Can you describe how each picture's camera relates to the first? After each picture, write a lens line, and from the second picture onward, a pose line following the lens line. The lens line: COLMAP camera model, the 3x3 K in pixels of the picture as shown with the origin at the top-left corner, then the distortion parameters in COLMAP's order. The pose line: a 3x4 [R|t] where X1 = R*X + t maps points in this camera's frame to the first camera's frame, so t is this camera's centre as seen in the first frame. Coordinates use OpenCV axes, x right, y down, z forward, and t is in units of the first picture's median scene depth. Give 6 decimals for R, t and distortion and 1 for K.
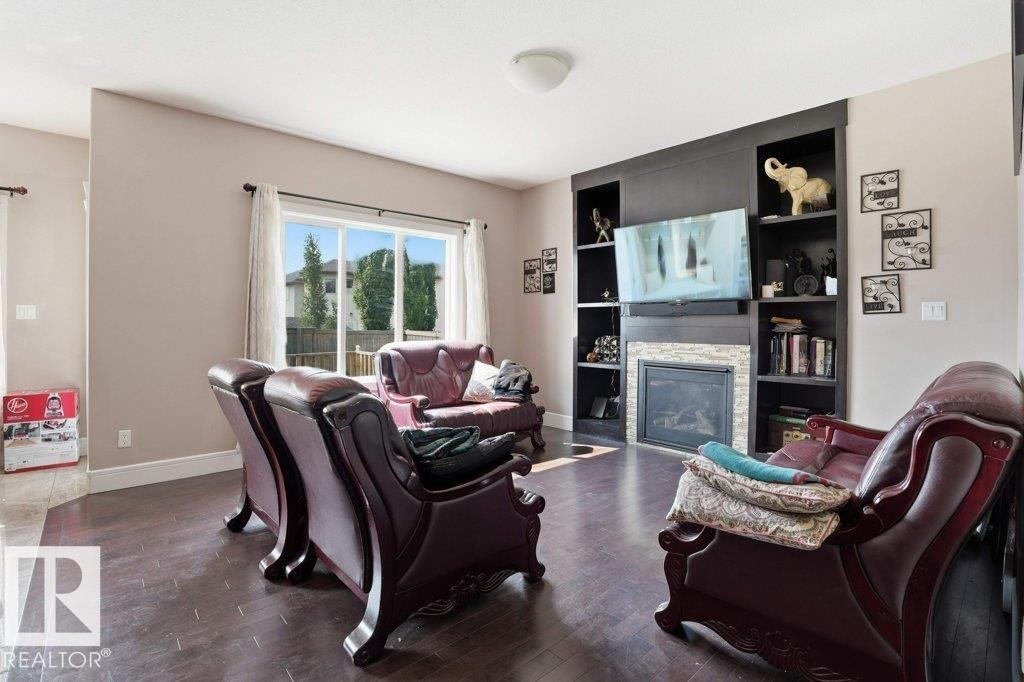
lens RADIAL K [[529.8, 0, 513.8], [0, 529.8, 319.9], [0, 0, 1]] dist [-0.001150, 0.000342]
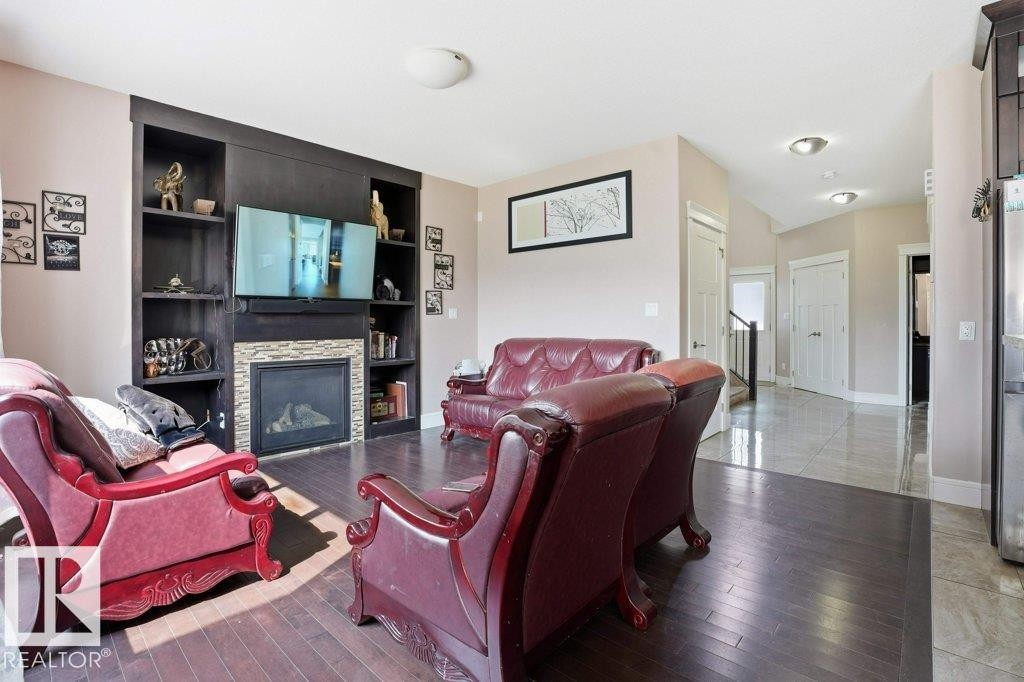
lens RADIAL K [[473.8, 0, 510.6], [0, 473.8, 321.1], [0, 0, 1]] dist [-0.003375, -0.000406]
pose [[-0.077108, -0.004929, 0.997011, -0.751881], [-0.005361, 0.999975, 0.004530, 0.000908], [-0.997008, -0.004995, -0.077132, 0.856524]]
